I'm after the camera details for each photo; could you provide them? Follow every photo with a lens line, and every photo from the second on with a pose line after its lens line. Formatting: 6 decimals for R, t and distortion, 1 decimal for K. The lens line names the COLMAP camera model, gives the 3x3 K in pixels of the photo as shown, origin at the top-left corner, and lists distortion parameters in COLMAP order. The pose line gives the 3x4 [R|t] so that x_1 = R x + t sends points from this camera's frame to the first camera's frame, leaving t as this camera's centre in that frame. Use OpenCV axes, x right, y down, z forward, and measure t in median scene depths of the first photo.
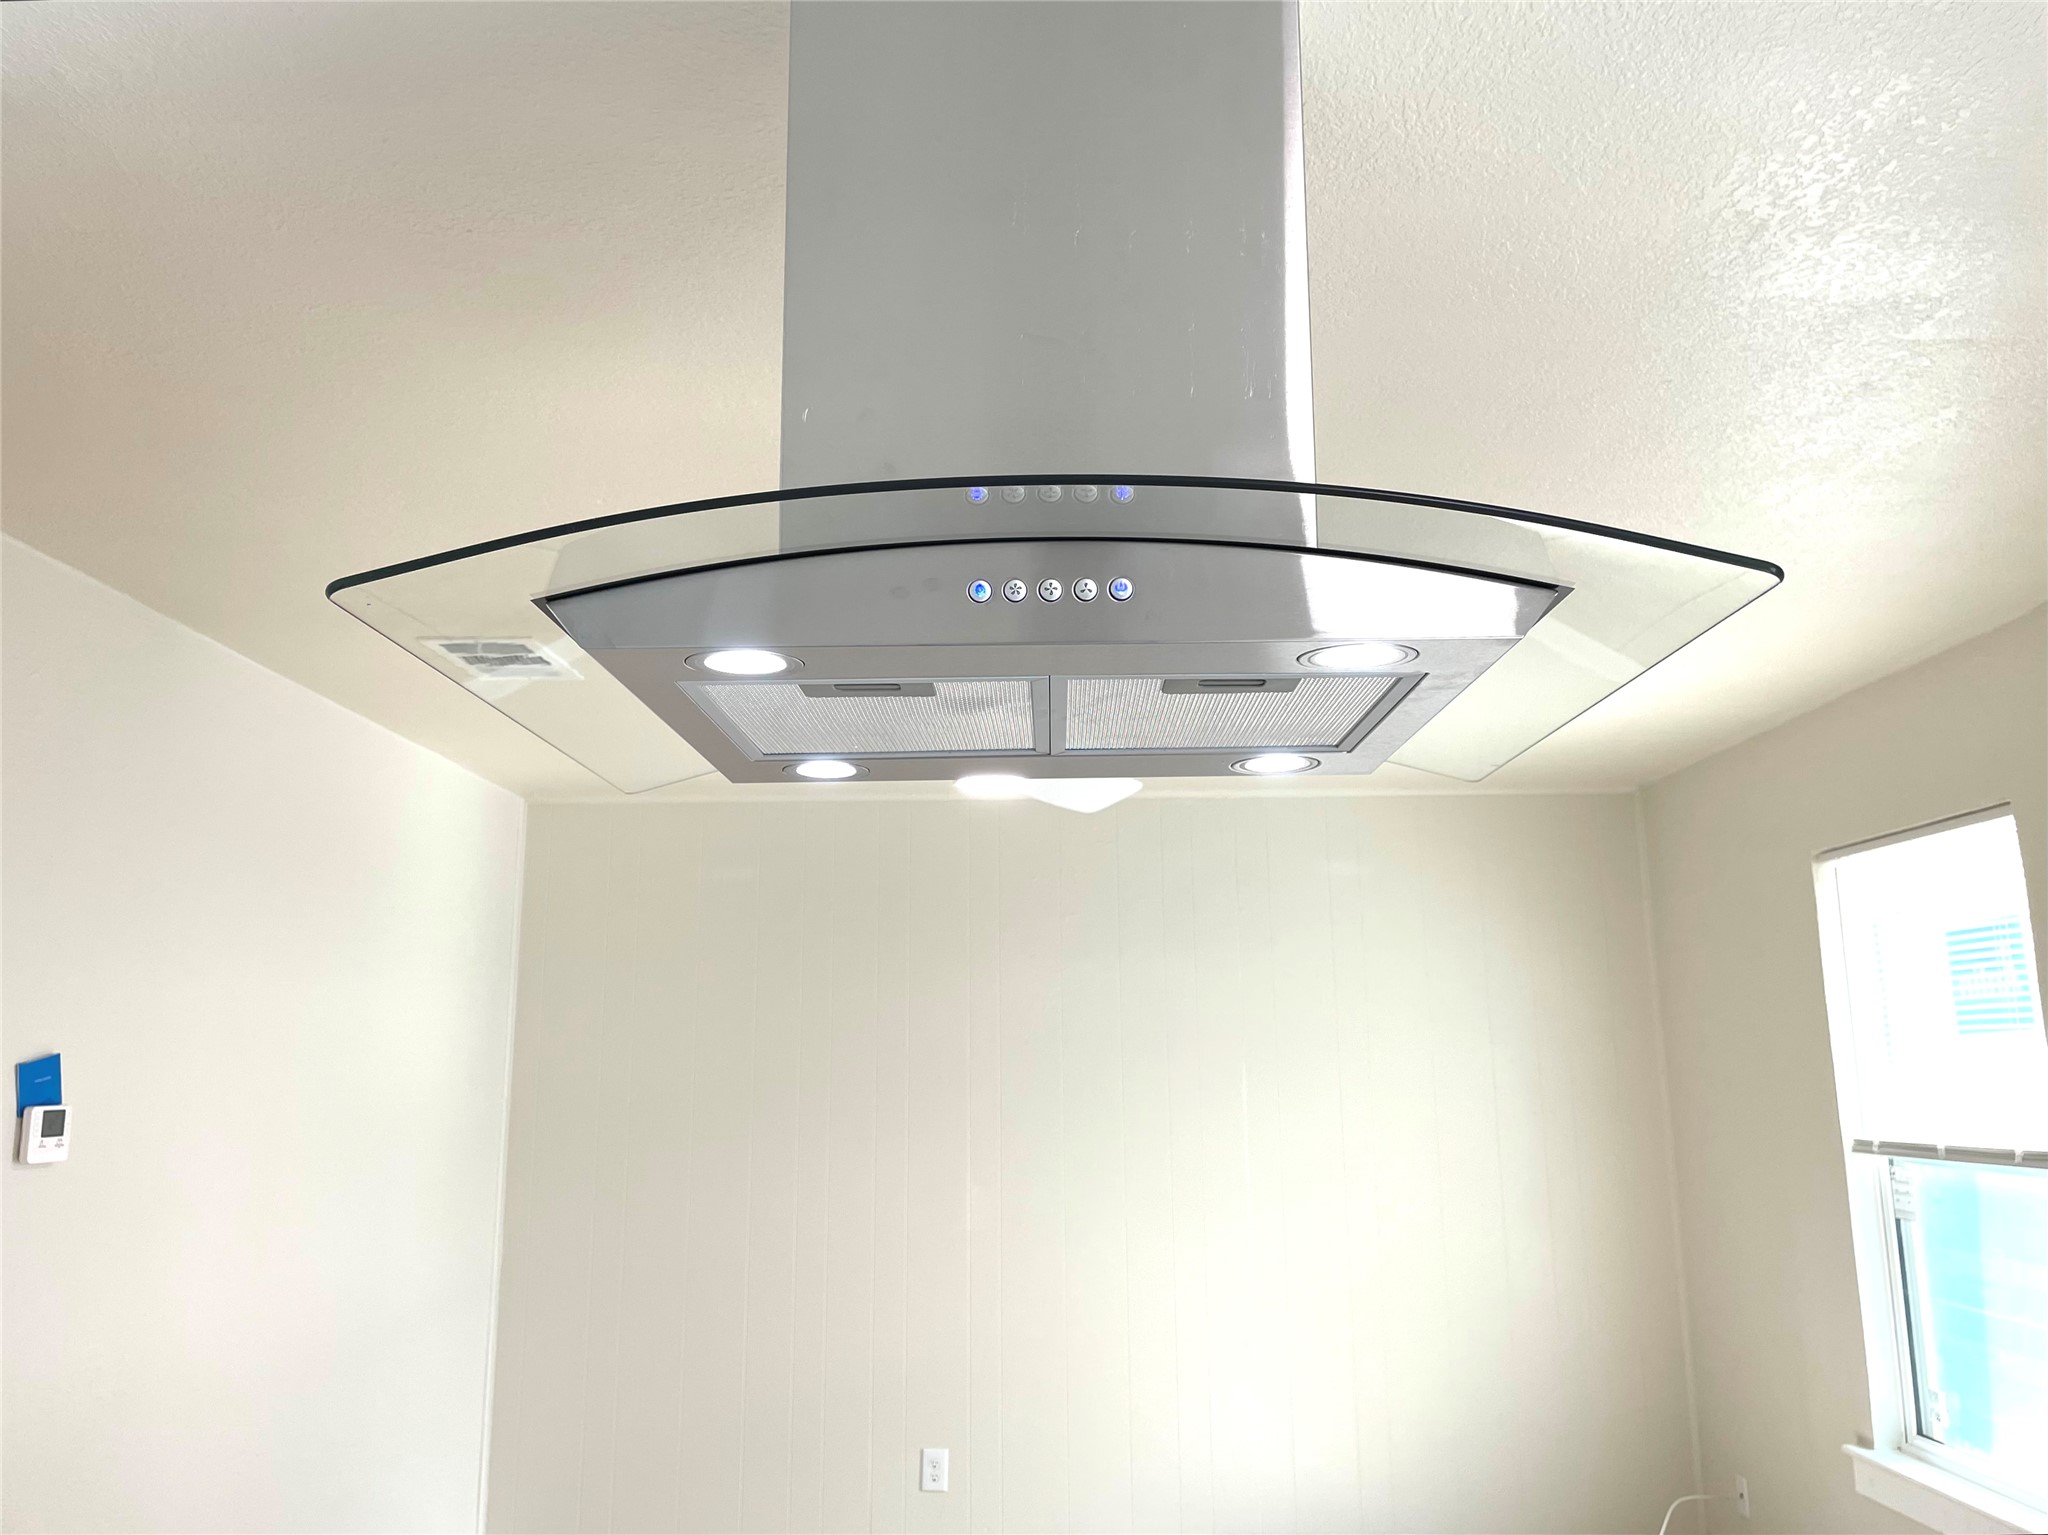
lens RADIAL K [[1574.6, 0, 1022.2], [0, 1574.6, 733.7], [0, 0, 1]] dist [-0.007446, -0.004473]
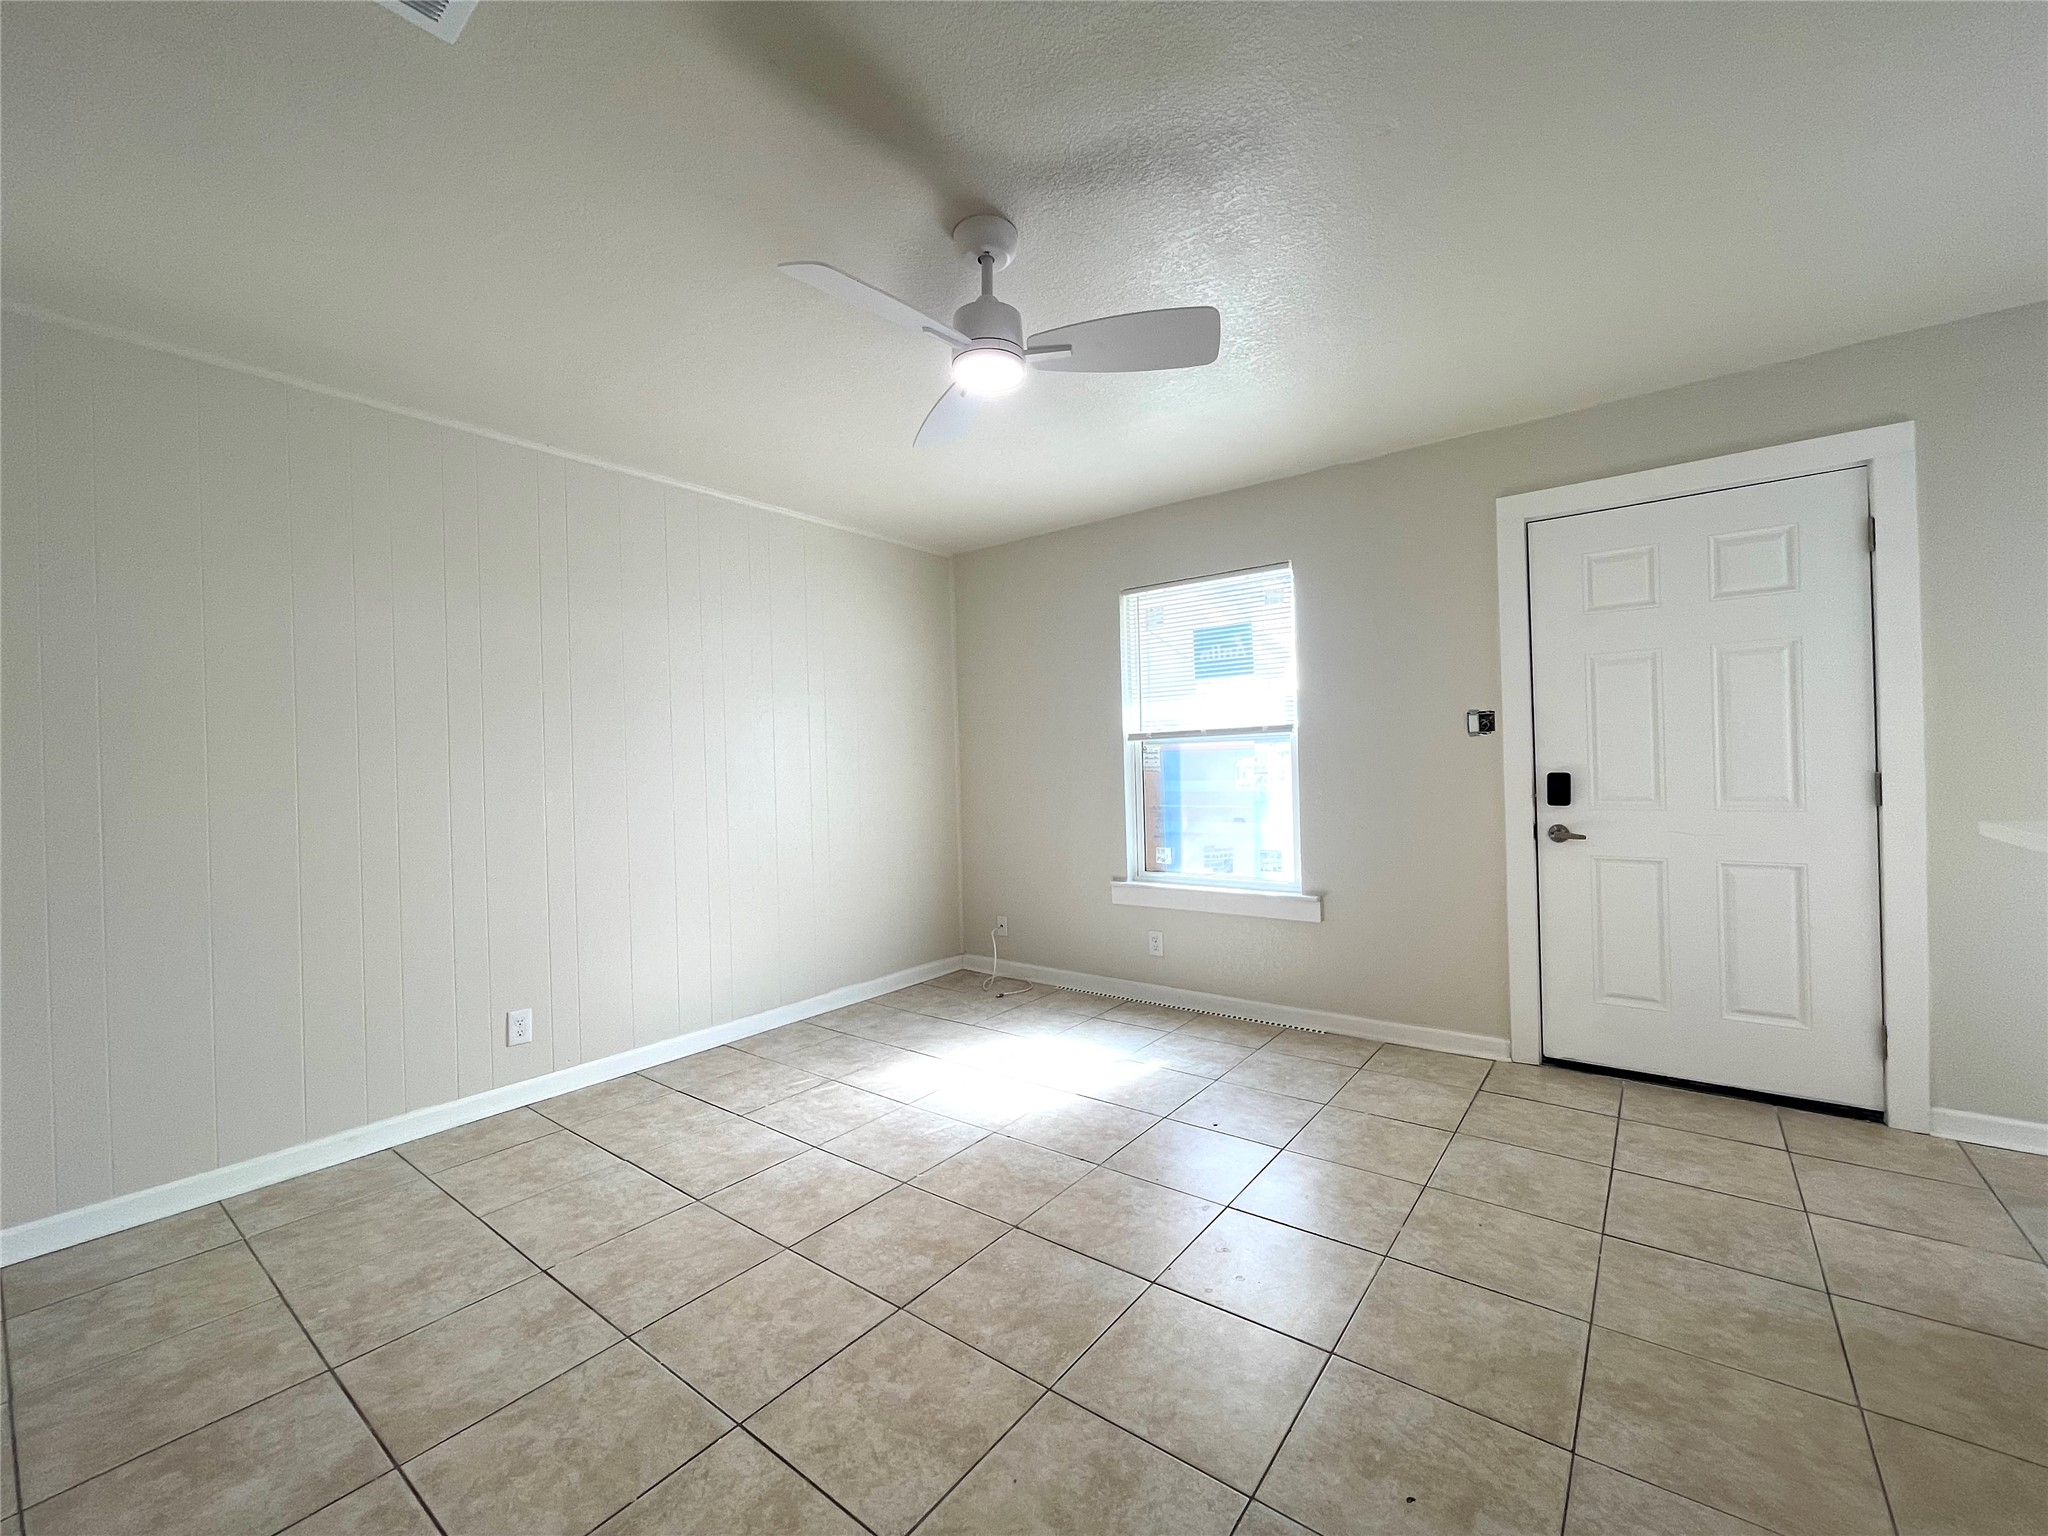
lens RADIAL K [[836.7, 0, 1024.7], [0, 836.7, 762.8], [0, 0, 1]] dist [-0.003005, -0.000029]
pose [[0.597319, -0.004711, 0.801990, -0.434249], [-0.143415, 0.983237, 0.112590, 0.210500], [-0.789077, -0.182269, 0.586631, 0.516773]]
